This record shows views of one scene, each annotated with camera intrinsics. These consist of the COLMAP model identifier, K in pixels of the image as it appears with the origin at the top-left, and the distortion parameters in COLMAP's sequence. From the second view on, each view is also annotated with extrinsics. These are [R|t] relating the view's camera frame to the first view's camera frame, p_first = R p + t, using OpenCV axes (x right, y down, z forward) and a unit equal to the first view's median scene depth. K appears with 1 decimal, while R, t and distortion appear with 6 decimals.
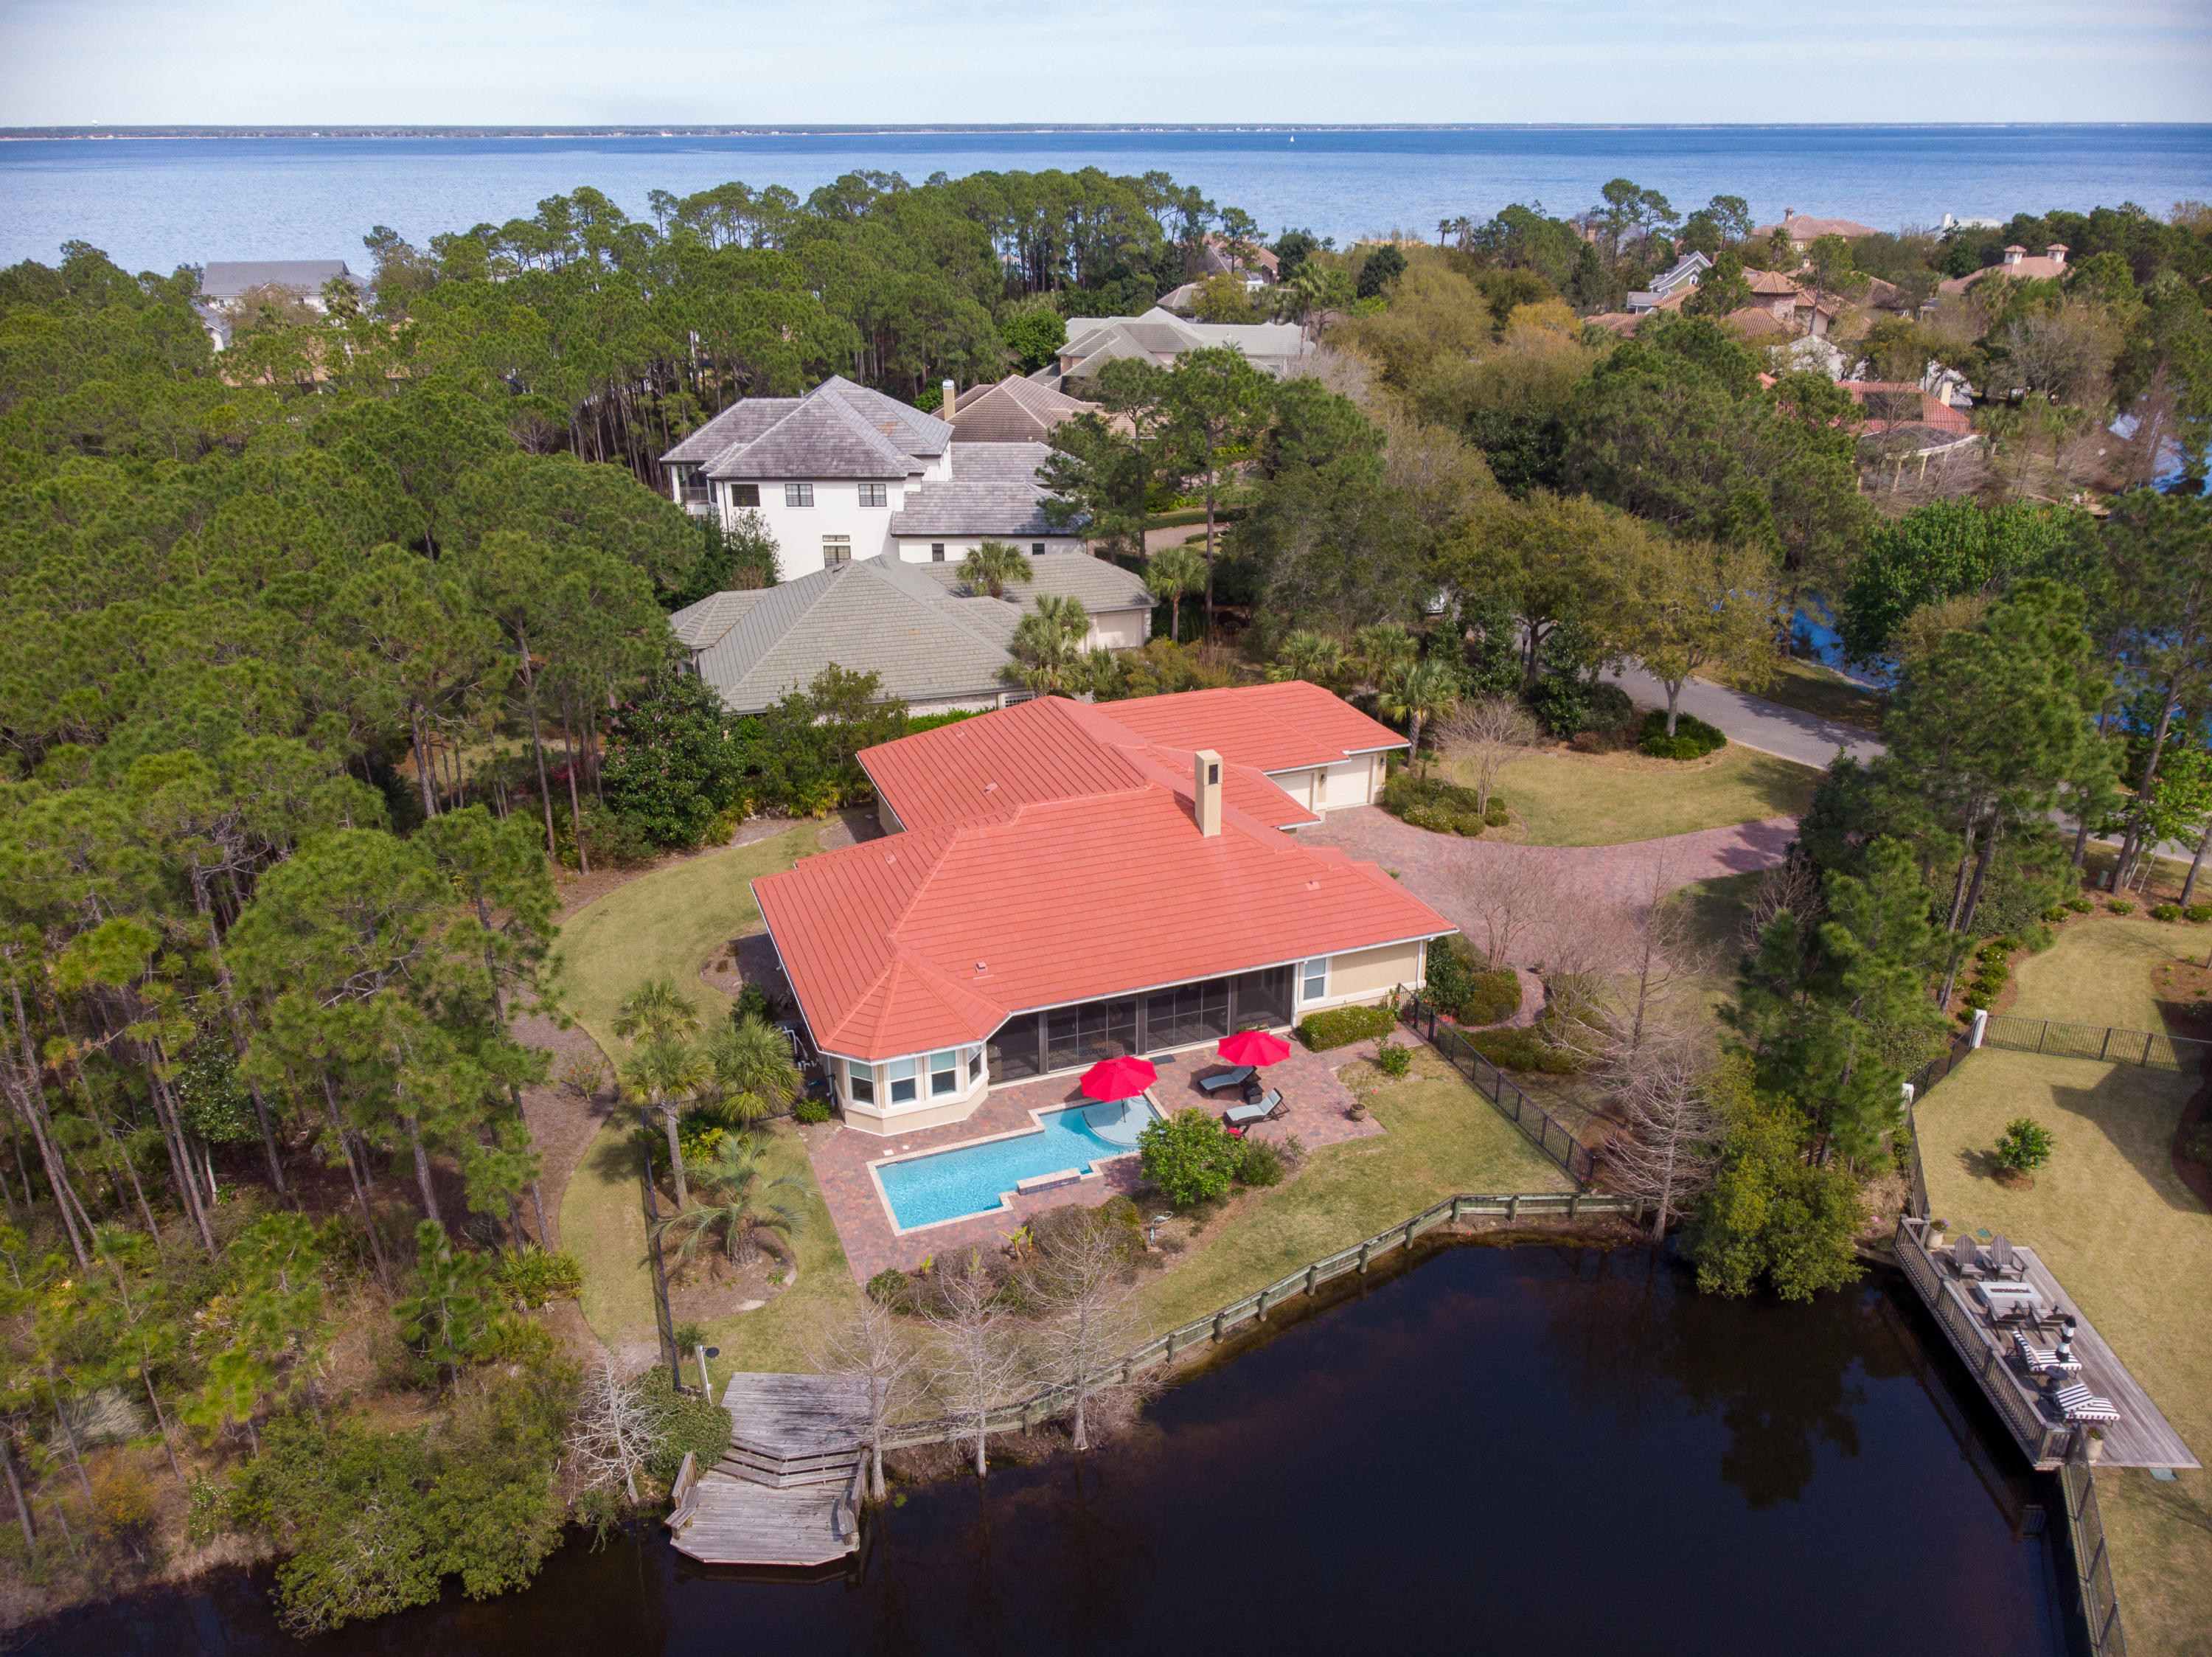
lens RADIAL K [[1624.6, 0, 1106.0], [0, 1624.6, 828.5], [0, 0, 1]] dist [-0.003227, 0.003561]
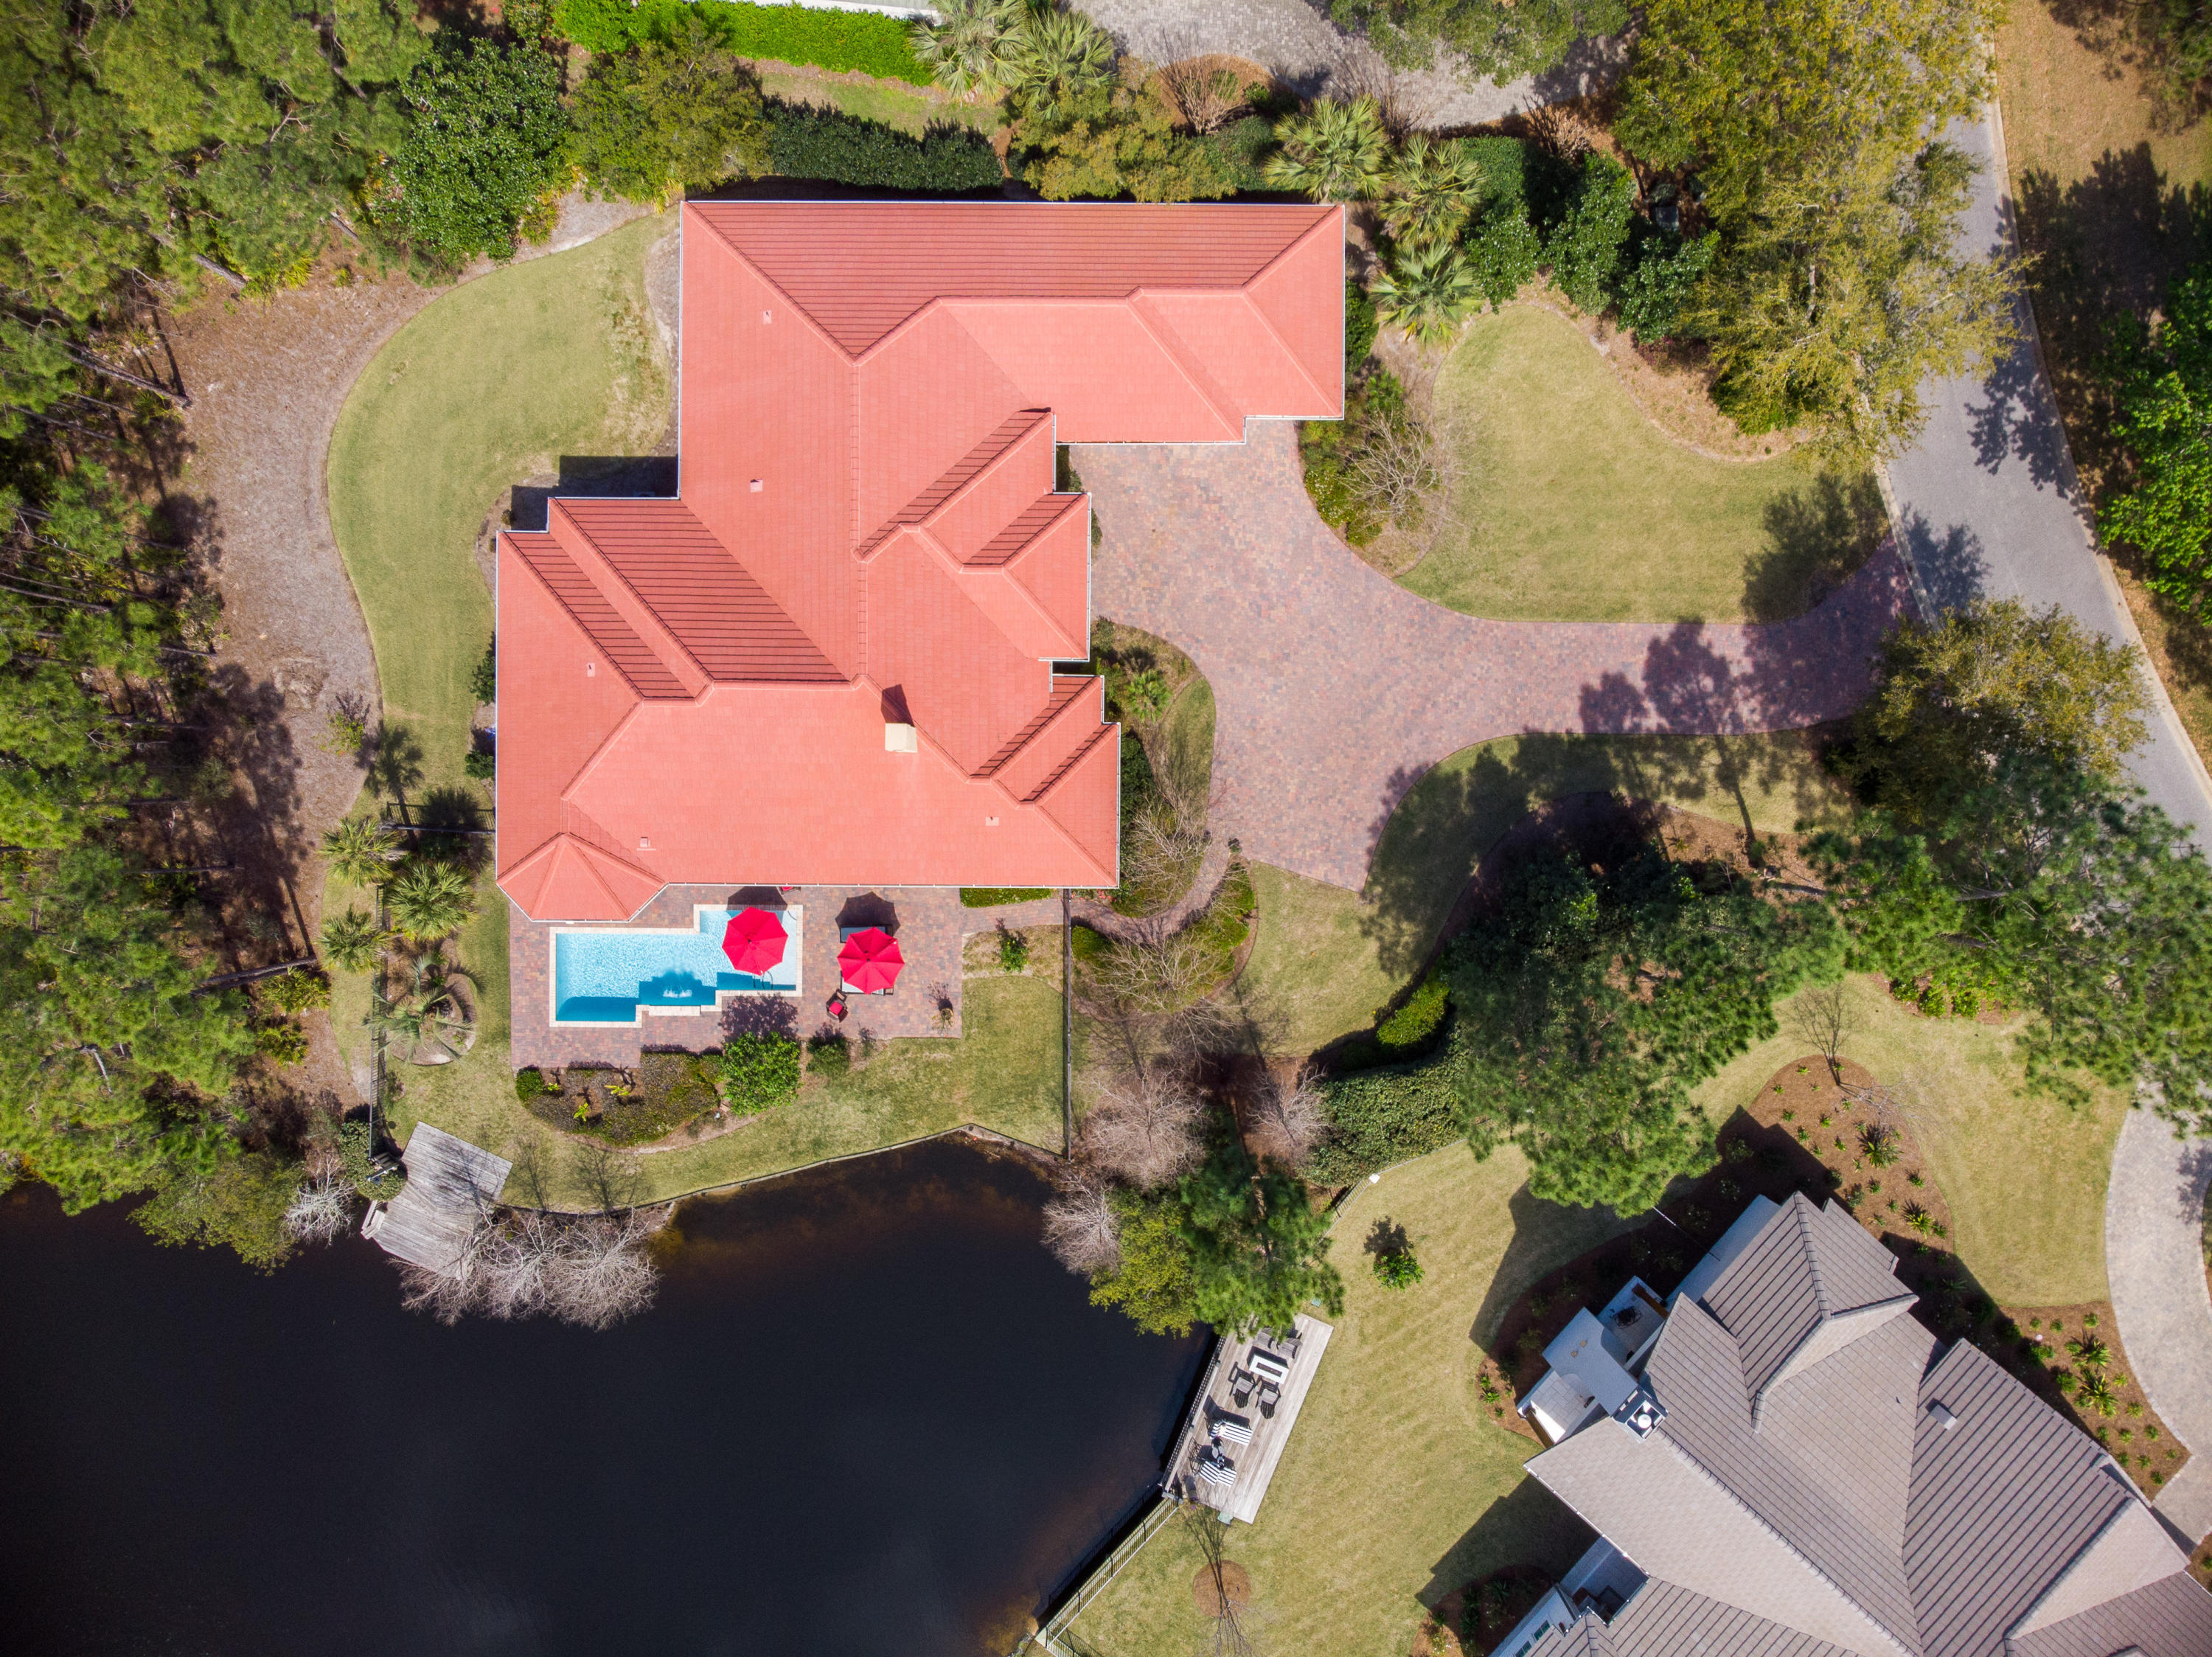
lens RADIAL K [[1624.6, 0, 1106.0], [0, 1624.6, 828.5], [0, 0, 1]] dist [-0.003227, 0.003561]
pose [[0.934237, 0.356577, 0.007288, 0.208012], [-0.142319, 0.353985, 0.924359, -0.998538], [0.327026, -0.864608, 0.381454, 0.694529]]
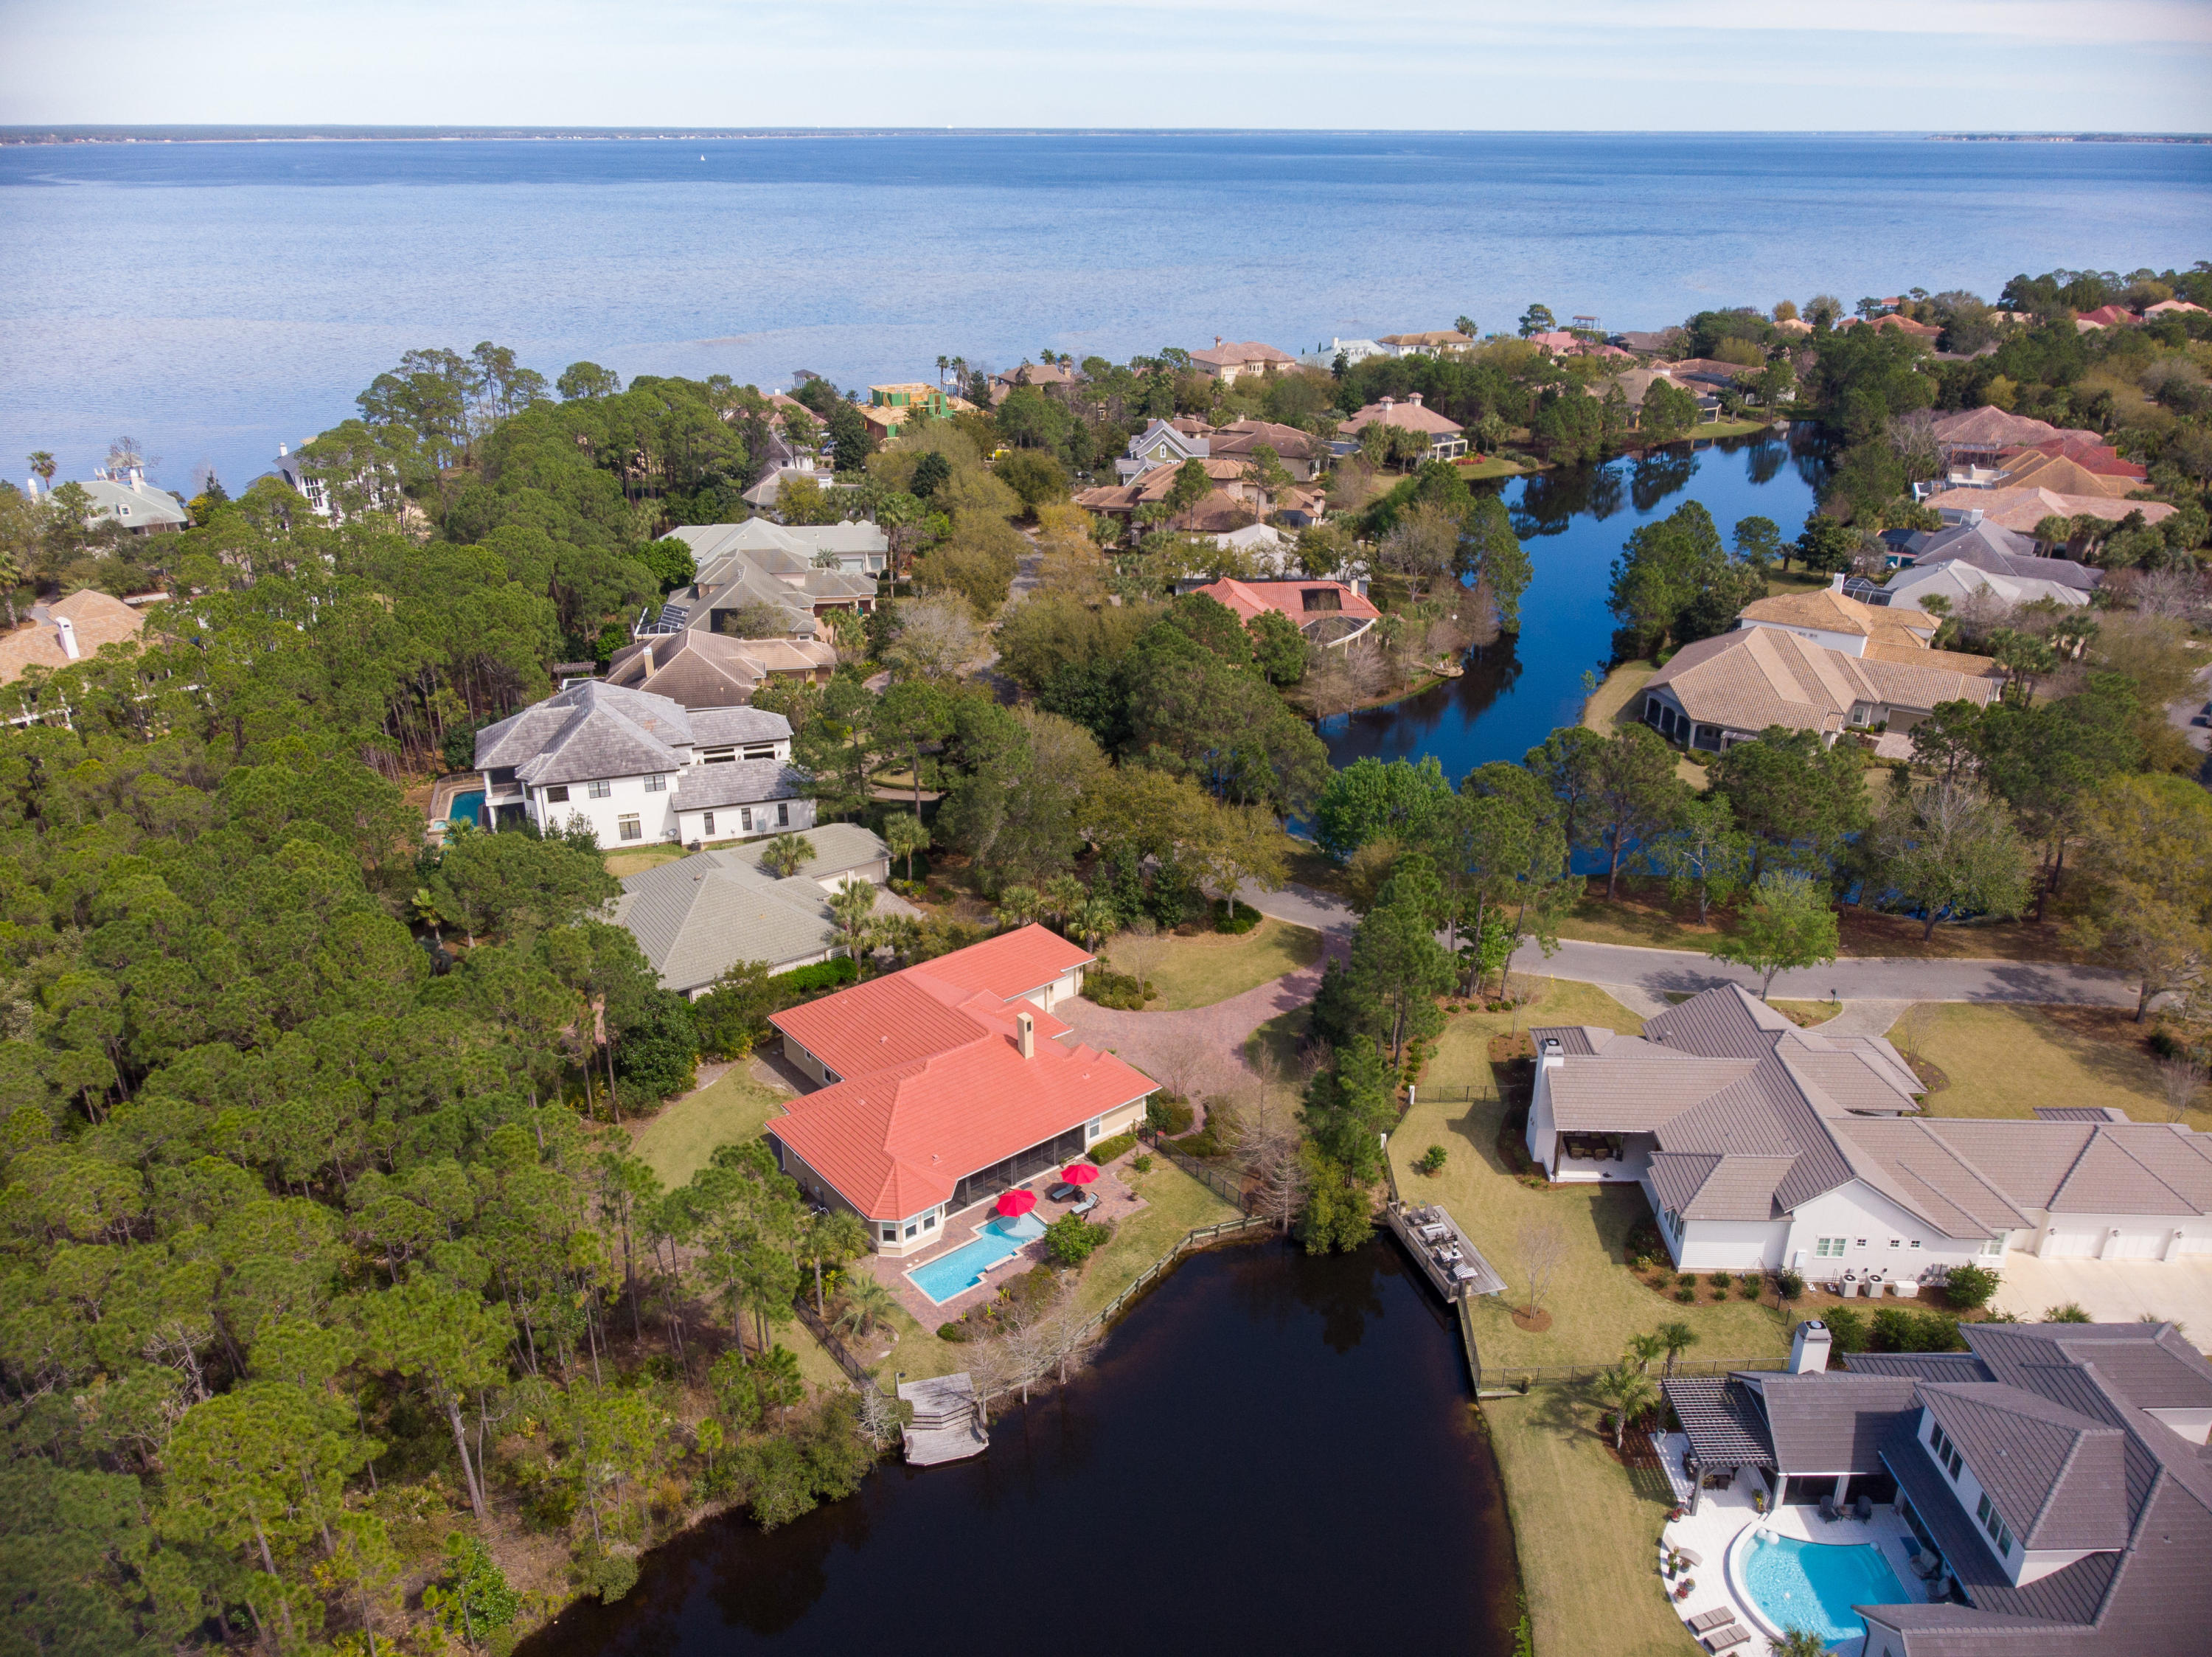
lens RADIAL K [[1611.4, 0, 1106.0], [0, 1611.4, 828.5], [0, 0, 1]] dist [0.116873, -0.449801]
pose [[0.948365, -0.121025, 0.293184, -0.398849], [0.121619, 0.992443, 0.016275, -0.303879], [-0.292938, 0.020222, 0.955918, -0.877033]]
